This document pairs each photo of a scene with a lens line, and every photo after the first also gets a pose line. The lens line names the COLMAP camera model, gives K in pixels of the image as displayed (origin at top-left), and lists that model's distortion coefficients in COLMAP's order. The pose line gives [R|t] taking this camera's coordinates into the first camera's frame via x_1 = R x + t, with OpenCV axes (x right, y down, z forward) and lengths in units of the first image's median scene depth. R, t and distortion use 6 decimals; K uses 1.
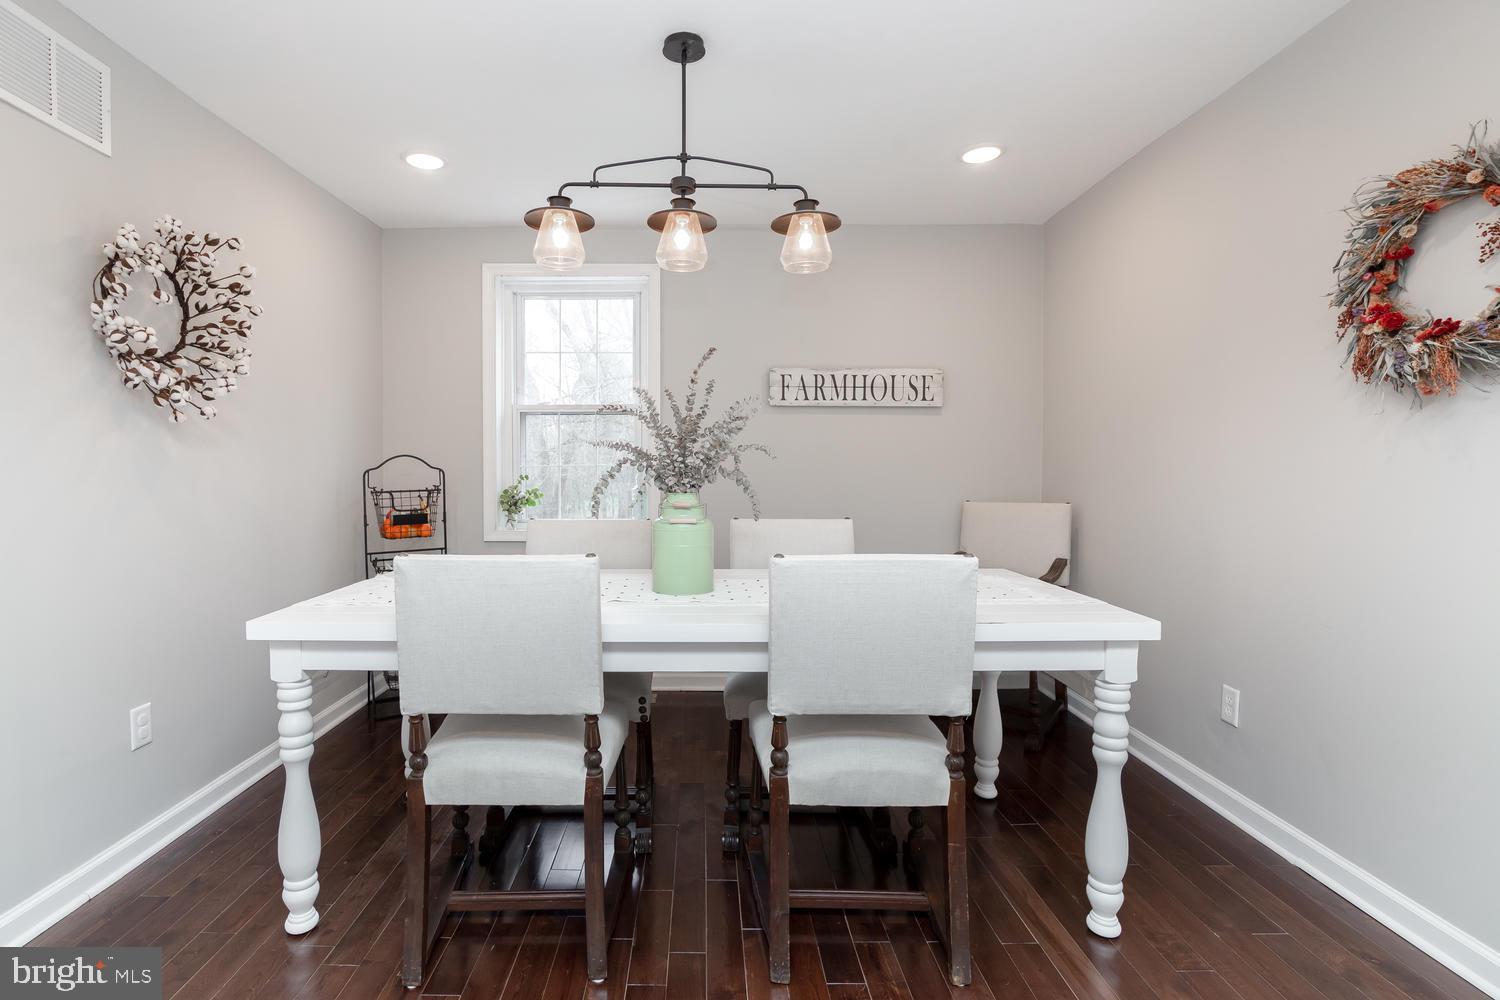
lens RADIAL K [[622.9, 0, 747.7], [0, 622.9, 490.5], [0, 0, 1]] dist [-0.003943, 0.000078]
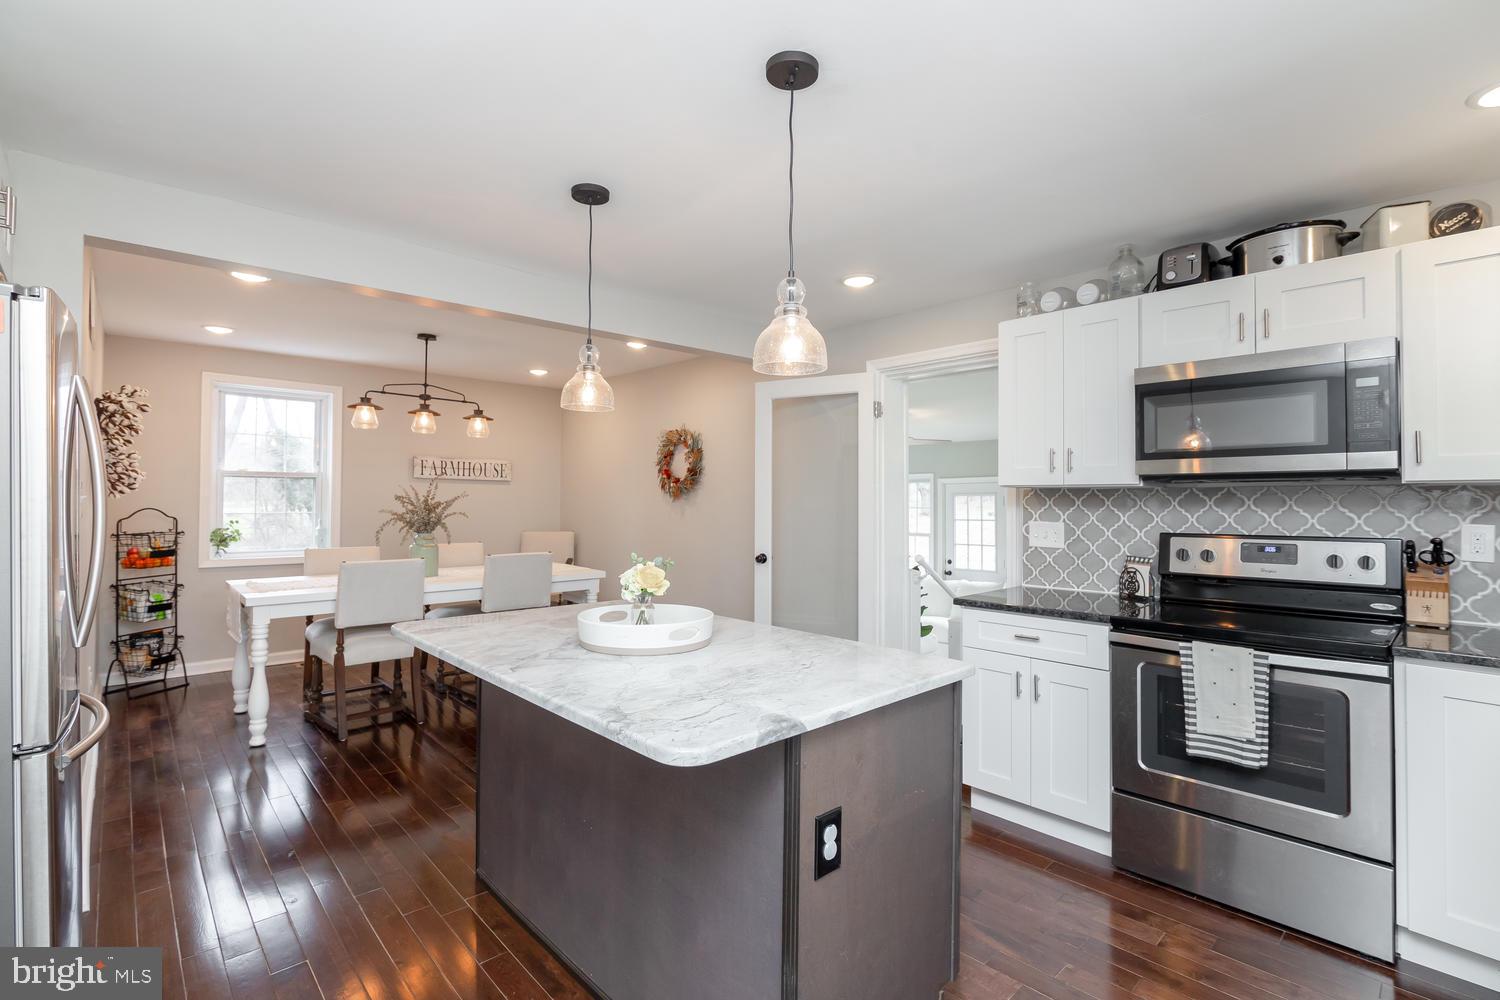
lens RADIAL K [[686.4, 0, 756.2], [0, 686.4, 498.5], [0, 0, 1]] dist [-0.013598, 0.002656]
pose [[0.717016, 0.007348, 0.697018, -0.974853], [0.000526, 0.999938, -0.011082, -0.094141], [-0.697056, 0.008313, 0.716968, -1.629218]]
